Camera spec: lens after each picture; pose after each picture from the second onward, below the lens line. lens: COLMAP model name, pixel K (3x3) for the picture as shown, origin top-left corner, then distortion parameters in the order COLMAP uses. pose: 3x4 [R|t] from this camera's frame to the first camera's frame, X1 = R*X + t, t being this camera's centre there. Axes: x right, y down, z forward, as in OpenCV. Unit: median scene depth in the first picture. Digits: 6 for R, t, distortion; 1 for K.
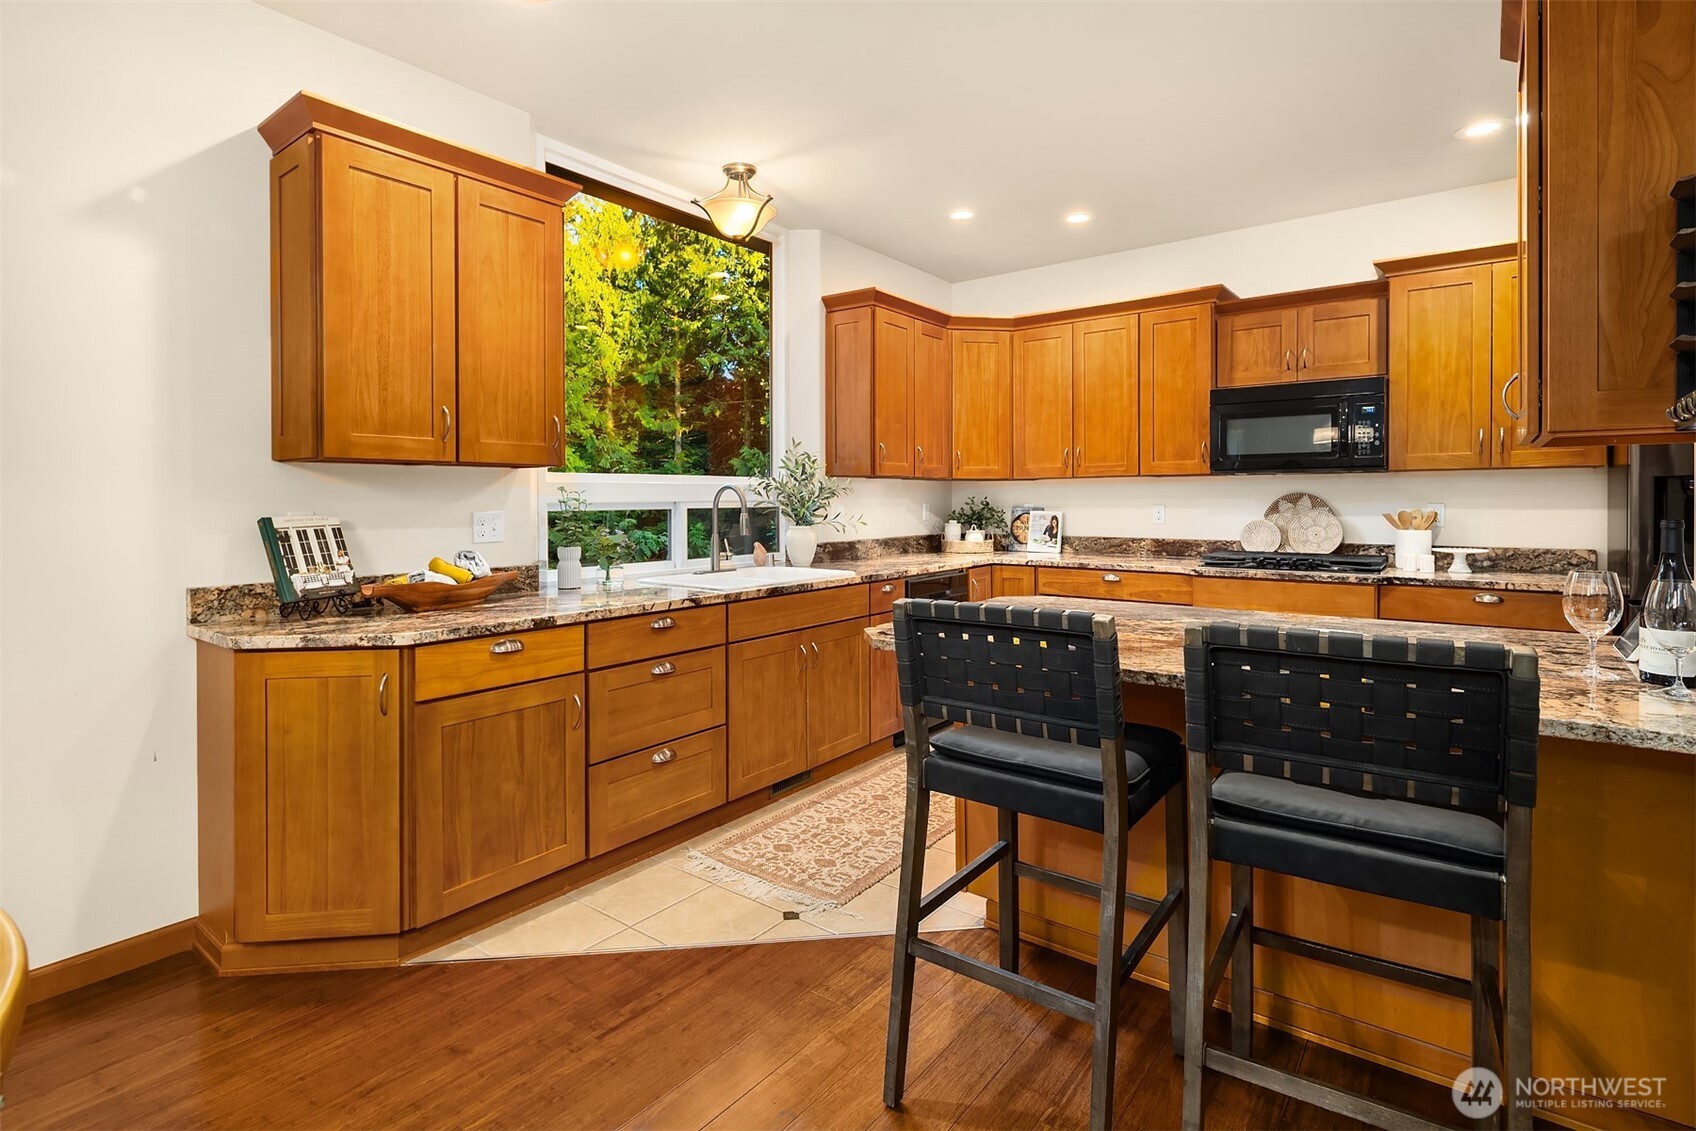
lens RADIAL K [[828.0, 0, 837.8], [0, 828.0, 516.5], [0, 0, 1]] dist [0.005887, -0.003463]
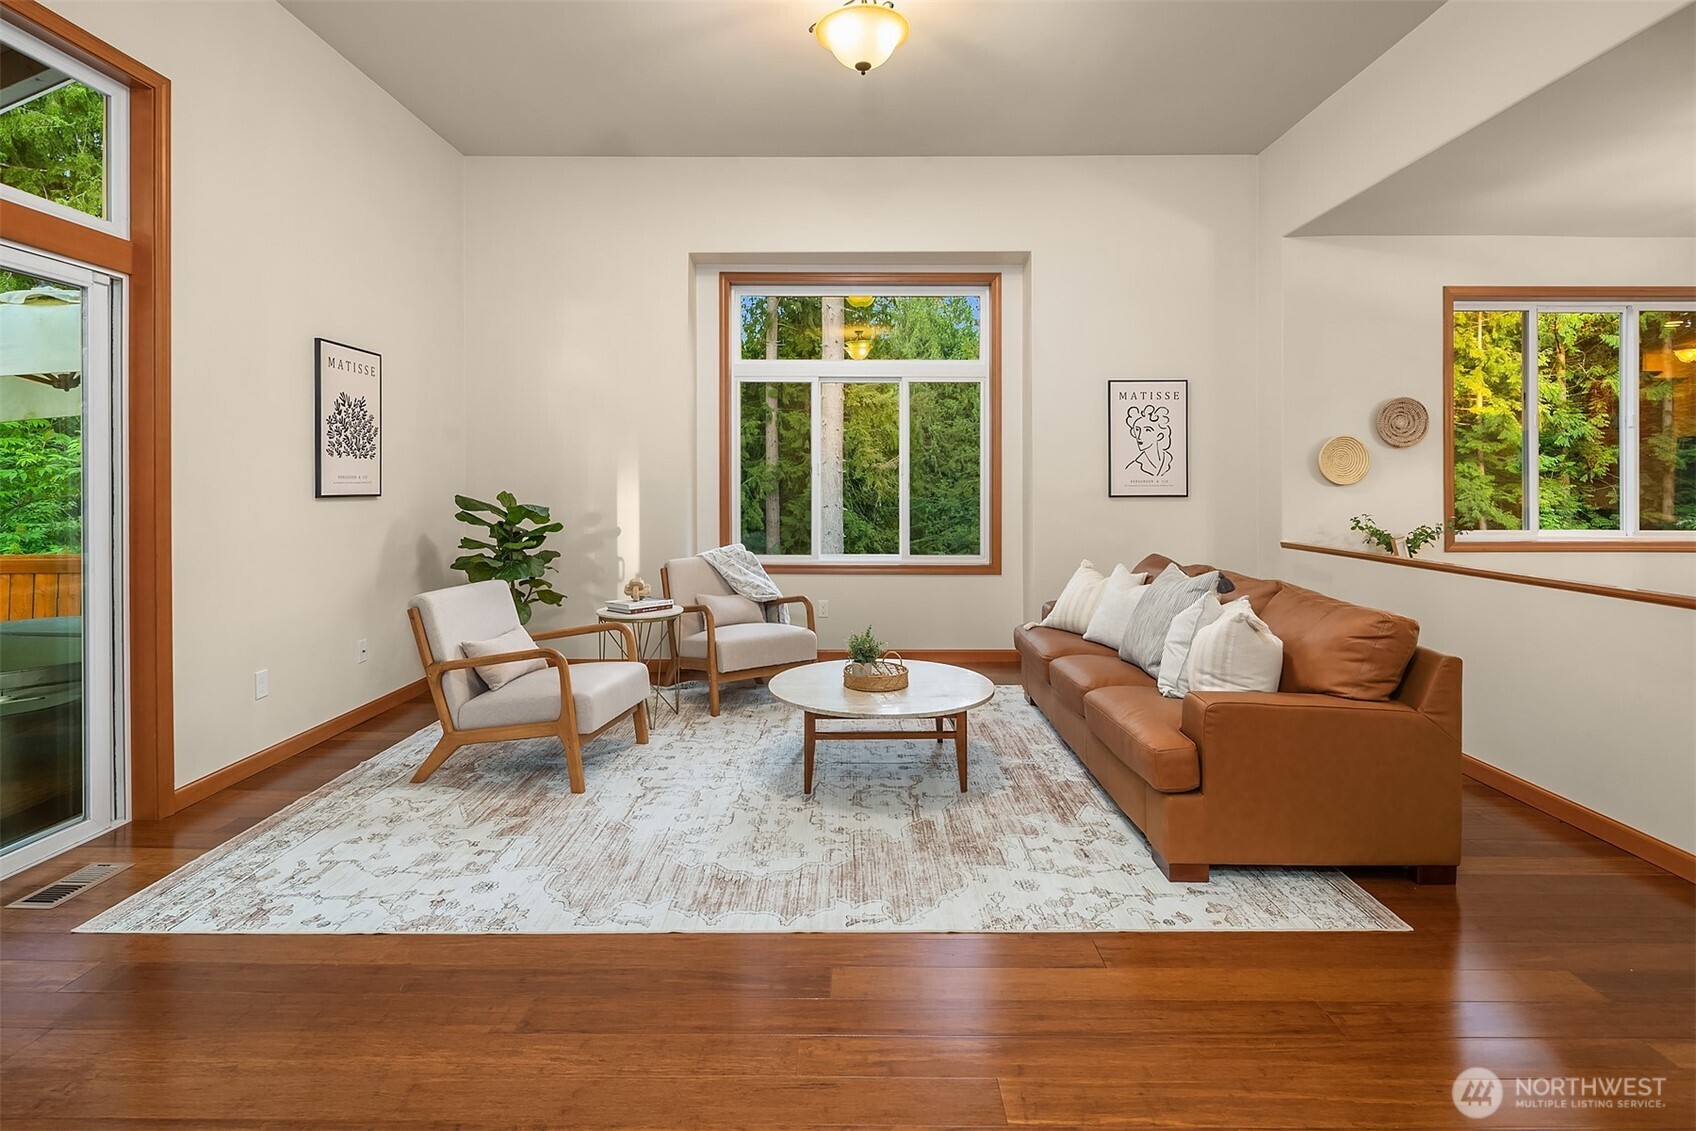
lens RADIAL K [[828.0, 0, 849.9], [0, 828.0, 480.2], [0, 0, 1]] dist [0.005887, -0.003463]
pose [[0.600181, 0.001485, -0.799863, -0.418136], [-0.019784, 0.999720, -0.012990, 0.040088], [0.799619, 0.023621, 0.600043, -1.599542]]
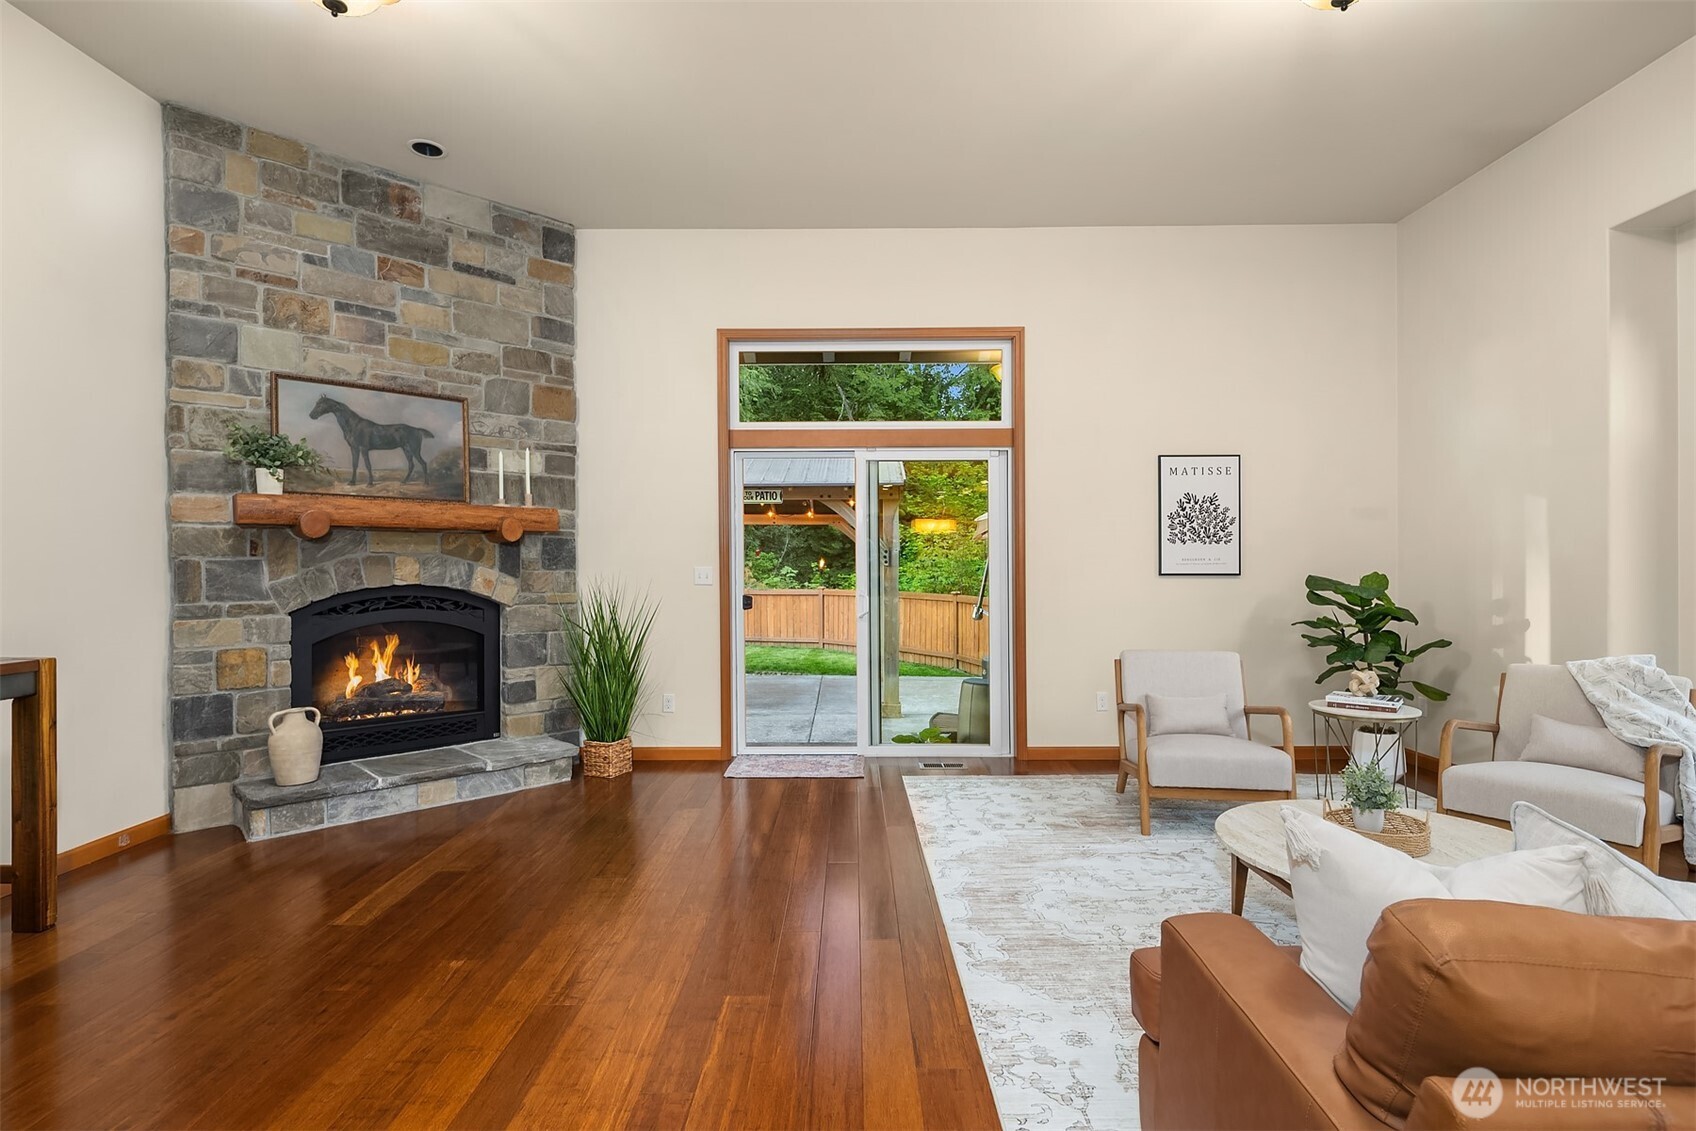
lens RADIAL K [[828.0, 0, 849.0], [0, 828.0, 574.4], [0, 0, 1]] dist [0.005887, -0.003463]
pose [[-0.799768, 0.015908, -0.600099, -0.405132], [-0.002548, 0.999550, 0.029894, 0.018935], [0.600304, 0.025438, -0.799367, -0.672504]]
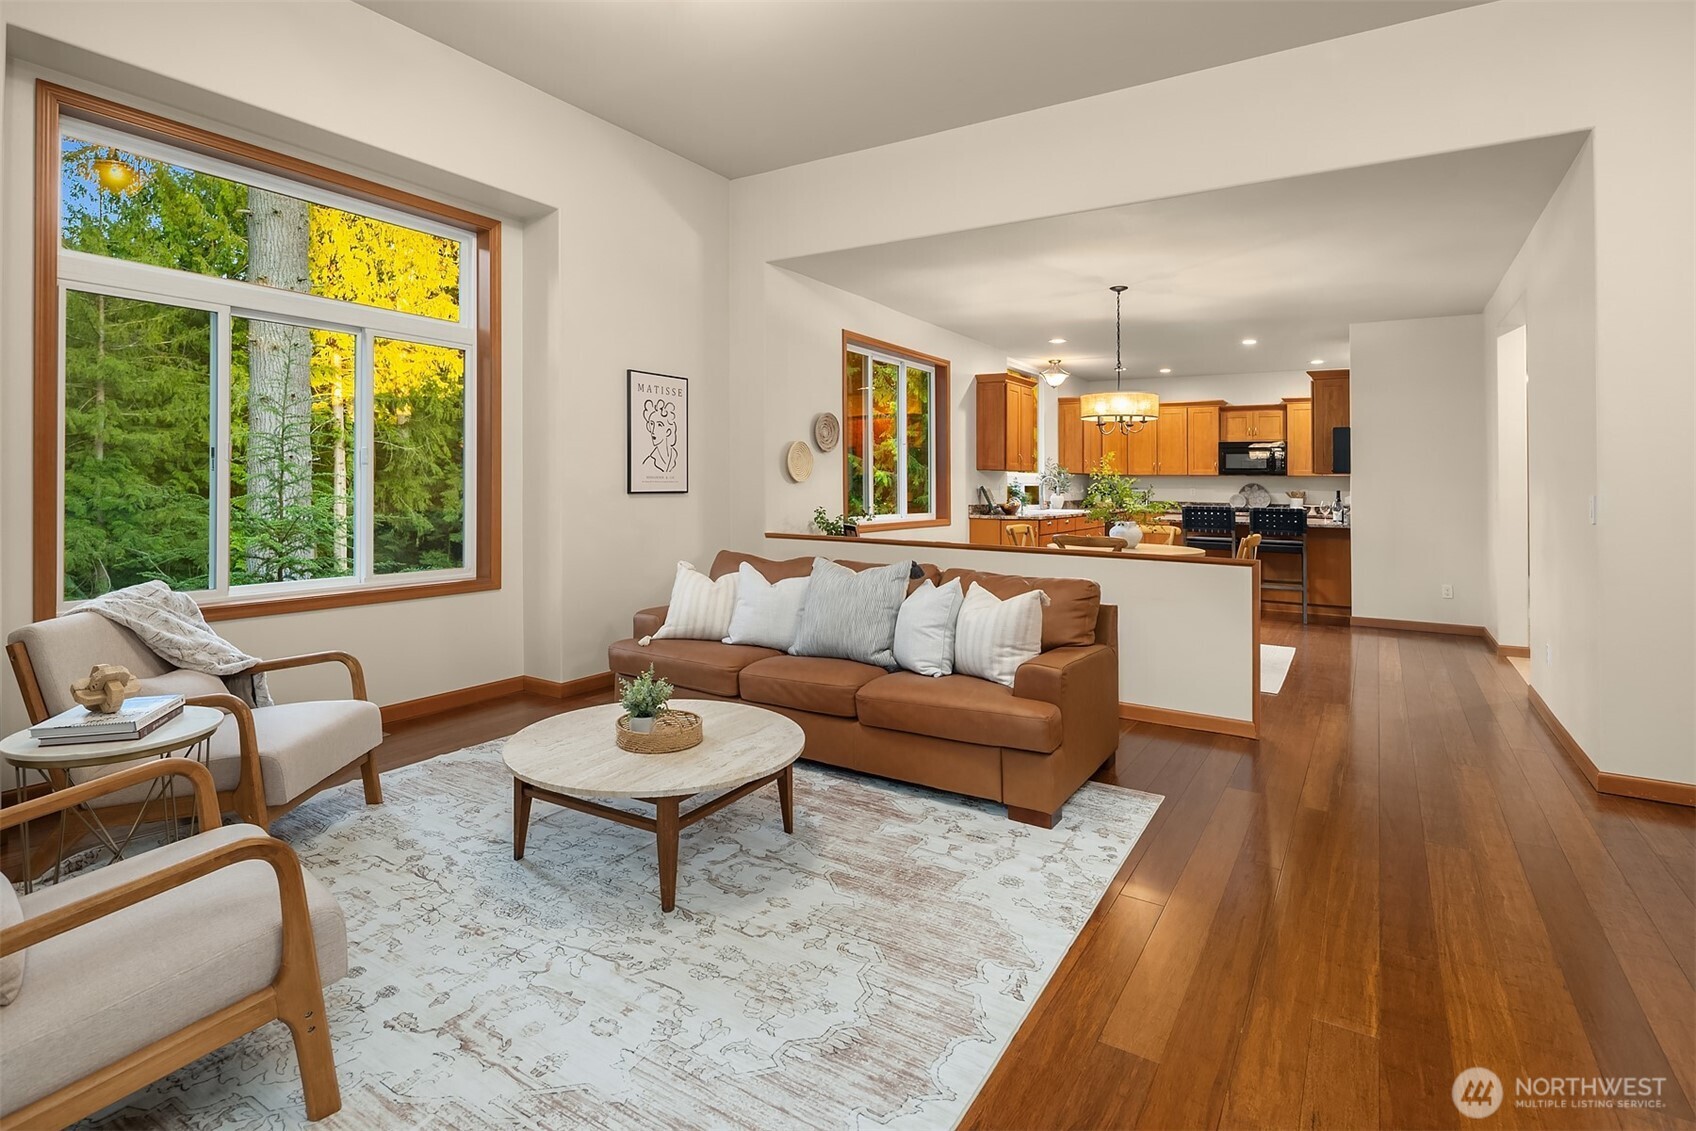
lens RADIAL K [[828.0, 0, 839.4], [0, 828.0, 467.6], [0, 0, 1]] dist [0.005887, -0.003463]
pose [[0.997097, 0.017278, 0.074157, -1.100081], [-0.014480, 0.999169, -0.038098, 0.046256], [-0.074754, 0.036914, 0.996519, -1.760449]]
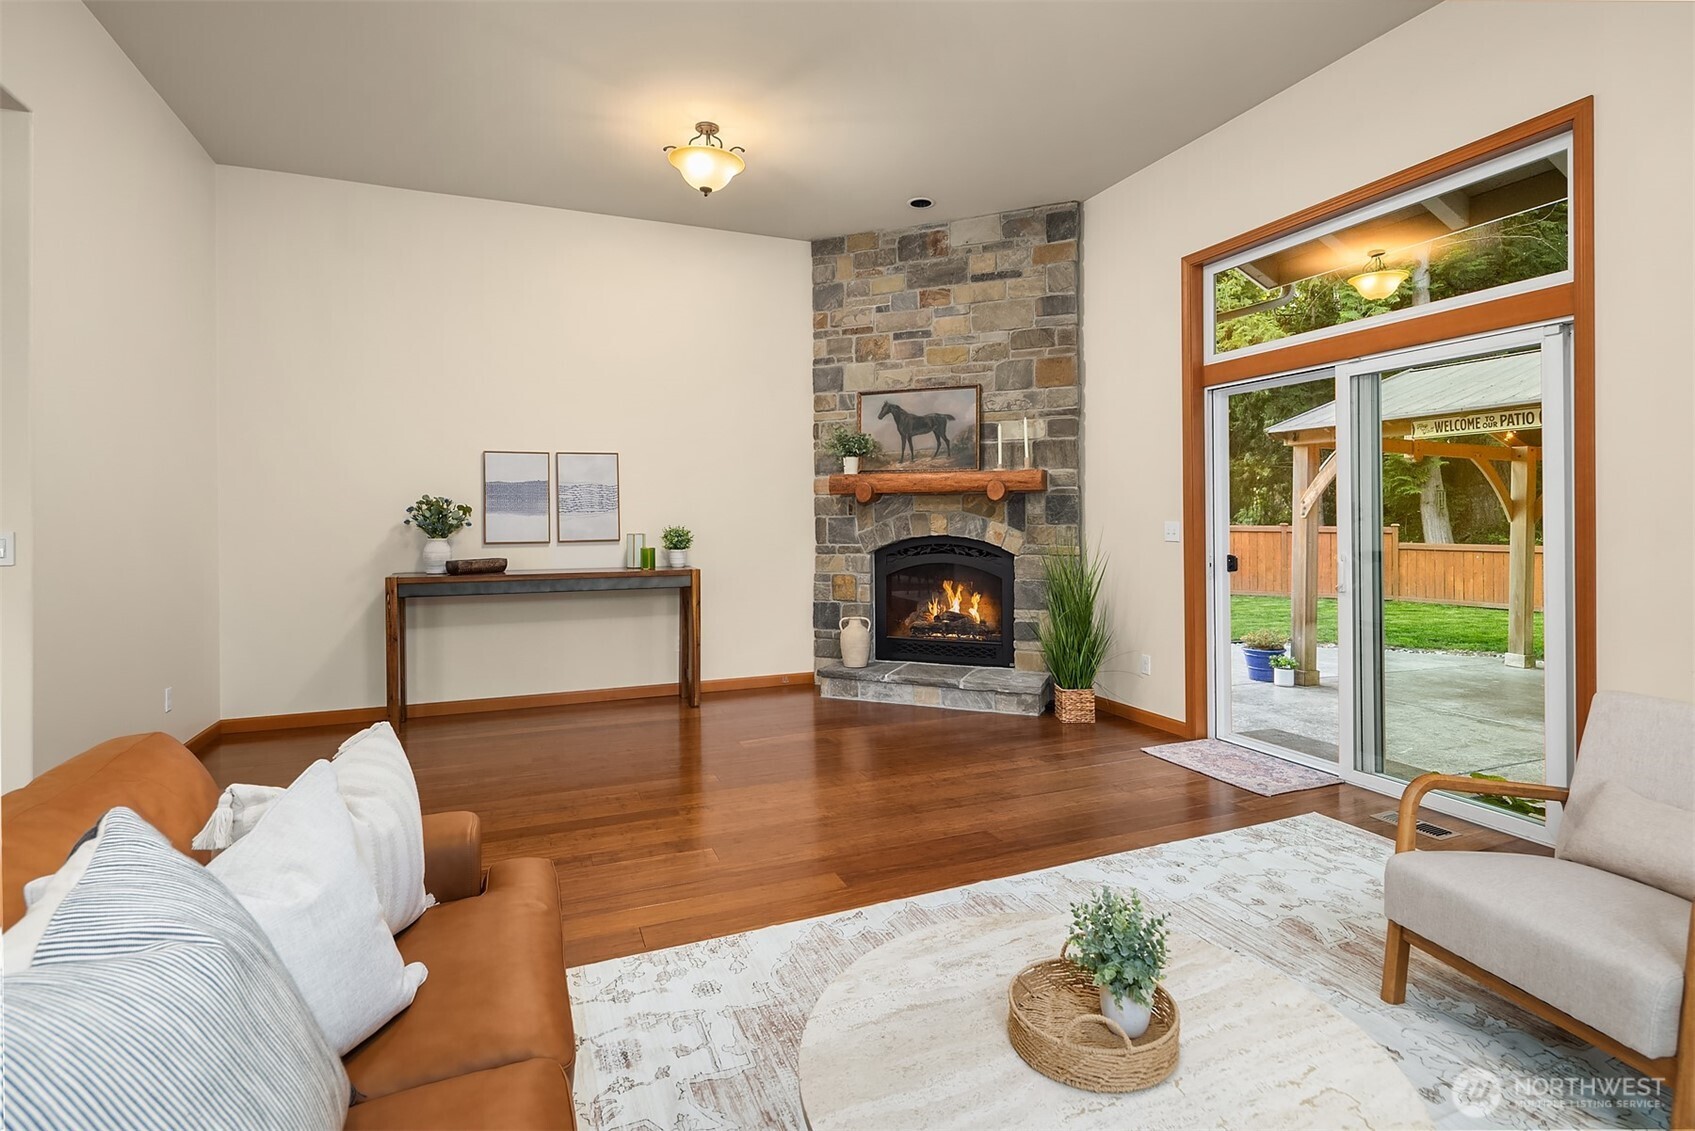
lens RADIAL K [[827.5, 0, 849.1], [0, 827.5, 528.6], [0, 0, 1]] dist [0.005887, -0.003463]
pose [[-0.861088, 0.005798, 0.508424, -1.302104], [0.020893, 0.999494, 0.023987, 0.017249], [-0.508027, 0.031277, -0.860773, -0.577160]]
